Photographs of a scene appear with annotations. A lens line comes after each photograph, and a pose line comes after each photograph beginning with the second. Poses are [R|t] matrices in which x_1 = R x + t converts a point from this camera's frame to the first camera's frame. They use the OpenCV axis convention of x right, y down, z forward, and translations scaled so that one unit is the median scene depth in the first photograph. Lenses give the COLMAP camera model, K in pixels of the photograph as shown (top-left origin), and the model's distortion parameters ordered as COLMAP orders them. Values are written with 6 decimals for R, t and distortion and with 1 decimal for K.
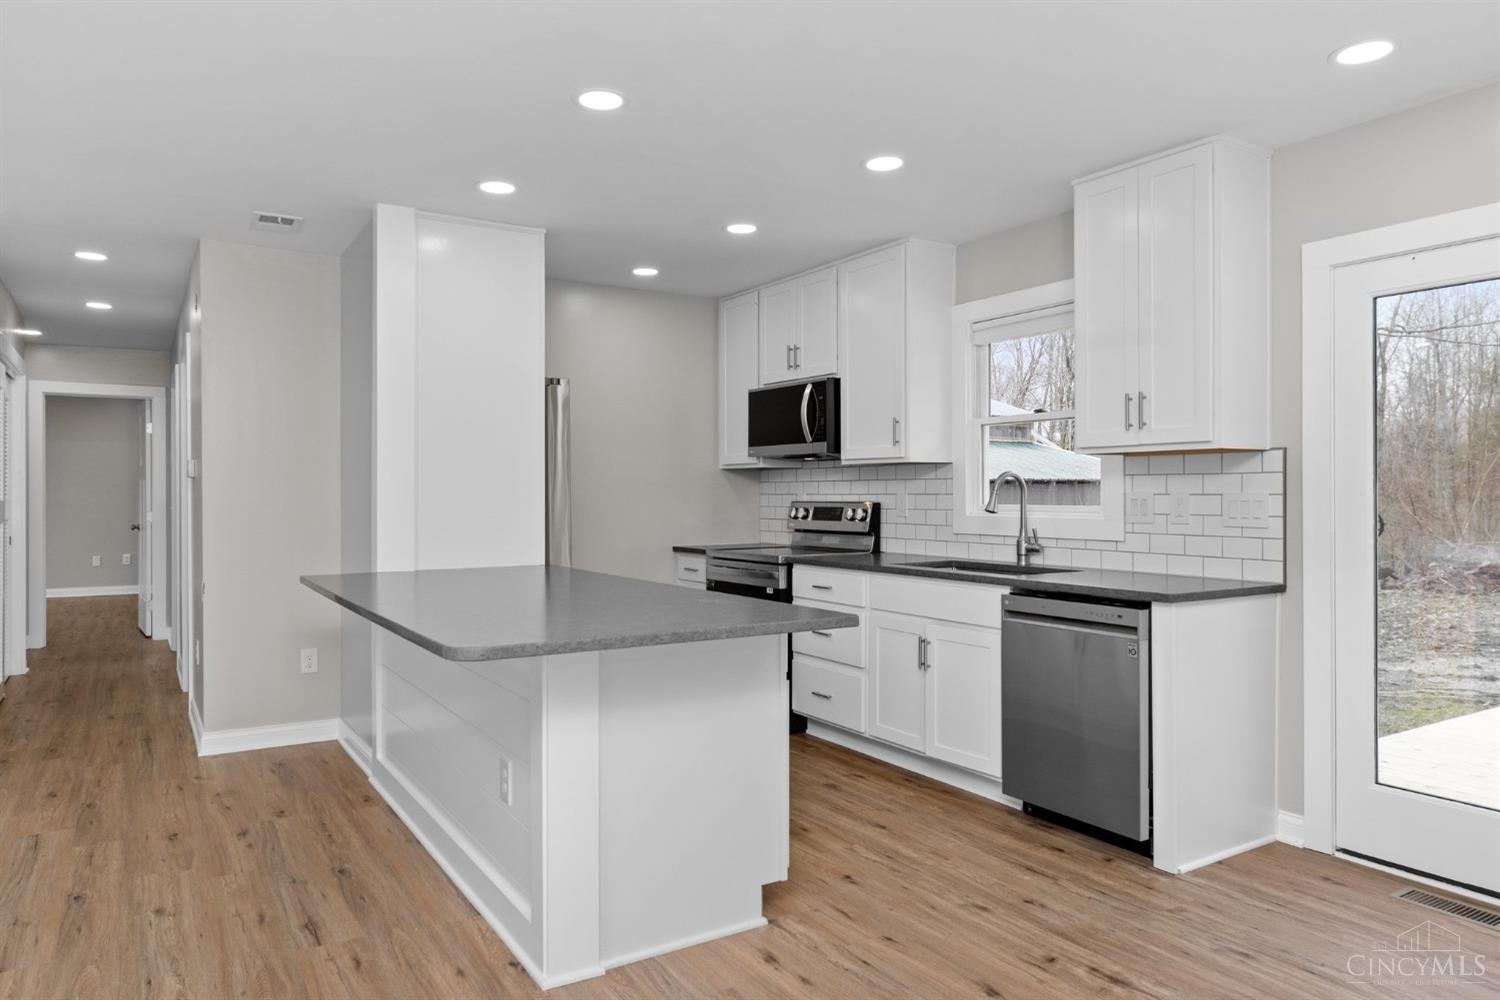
lens RADIAL K [[978.0, 0, 742.2], [0, 978.0, 495.6], [0, 0, 1]] dist [0.003175, -0.000287]
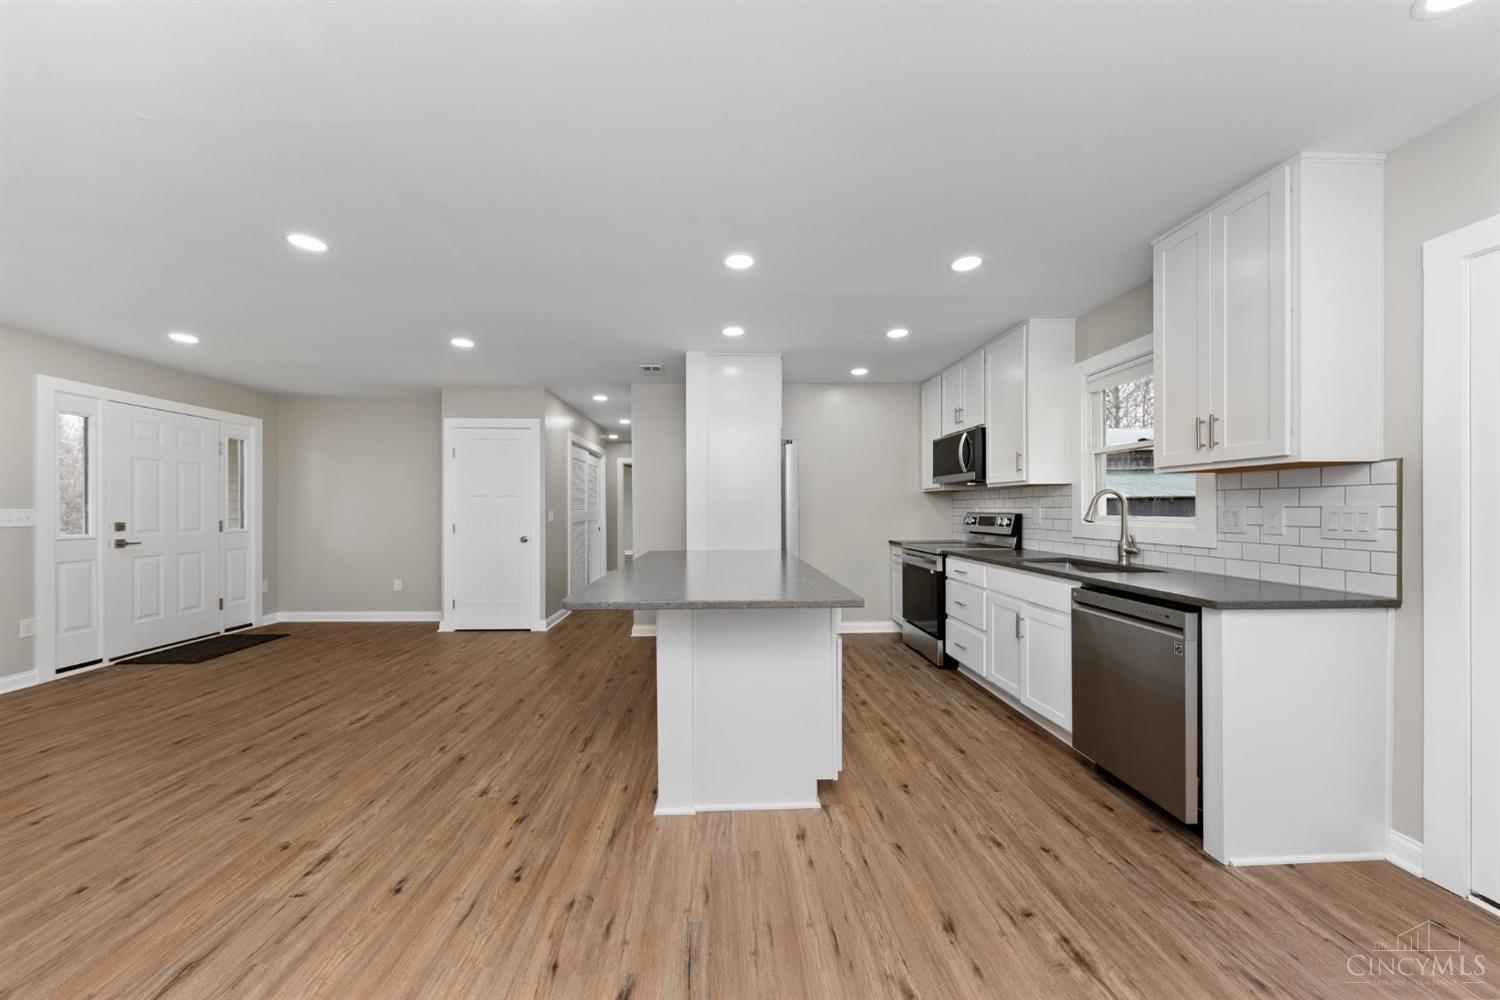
lens RADIAL K [[517.6, 0, 741.0], [0, 517.6, 512.4], [0, 0, 1]] dist [0.014108, -0.005000]
pose [[0.870012, 0.001904, -0.493026, 0.216824], [0.001294, 0.999980, 0.006145, 0.000321], [0.493028, -0.005984, 0.869993, 0.205741]]
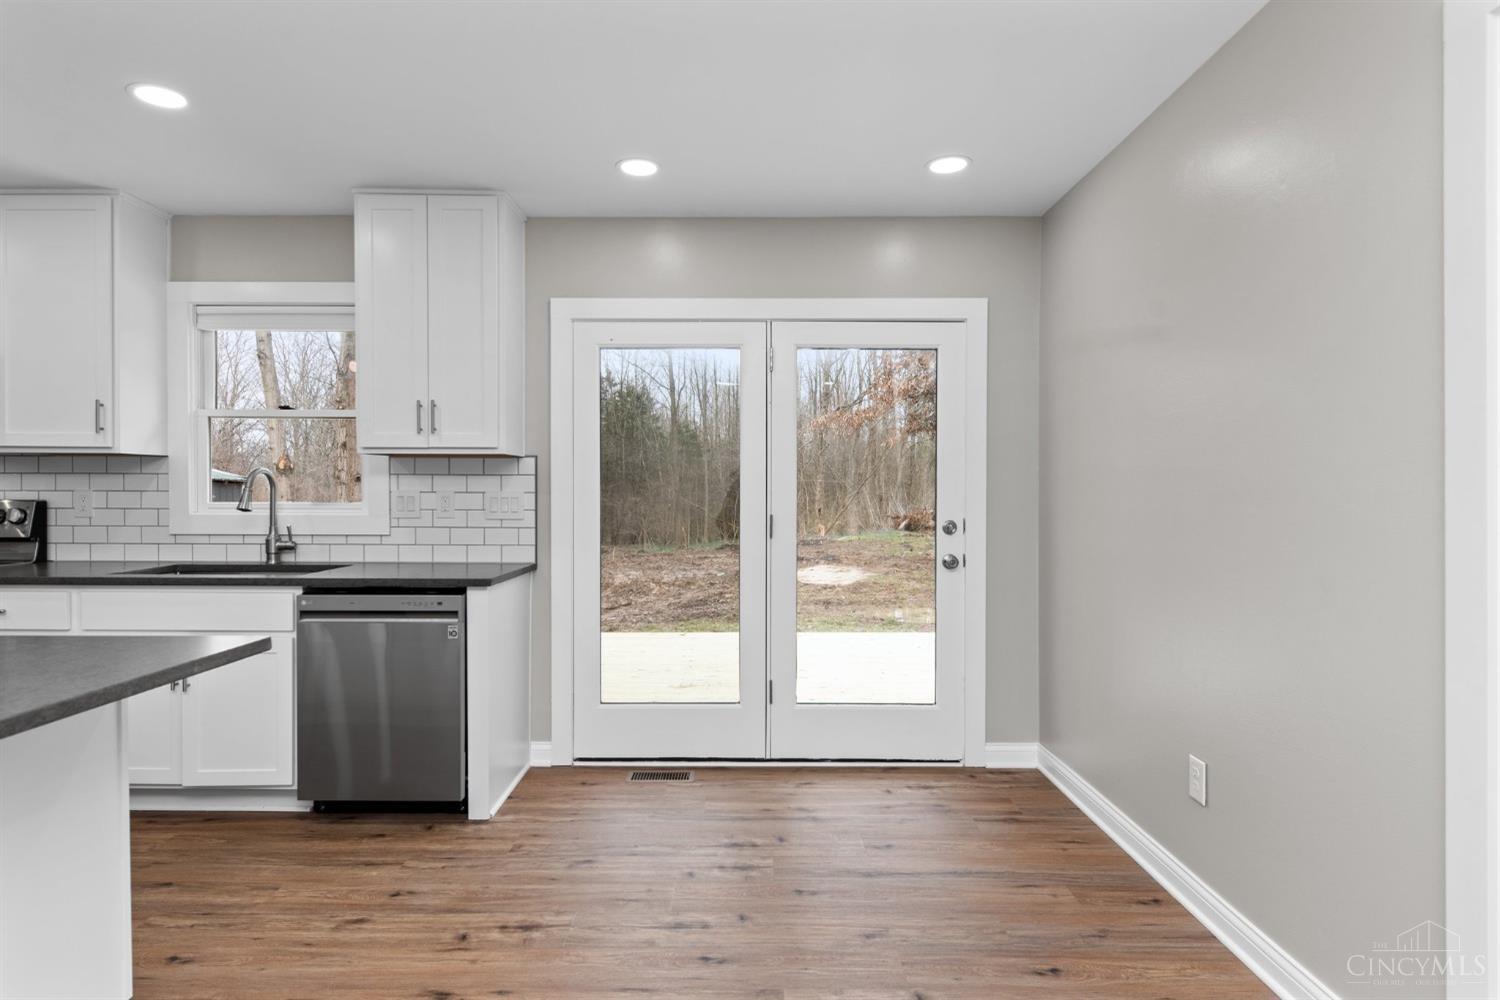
lens RADIAL K [[807.4, 0, 745.7], [0, 807.4, 502.9], [0, 0, 1]] dist [0.000247, -0.001715]
pose [[0.529197, -0.008946, 0.848452, -0.169241], [-0.002451, 0.999924, 0.012072, -0.001071], [-0.848496, -0.008468, 0.529135, 0.194835]]
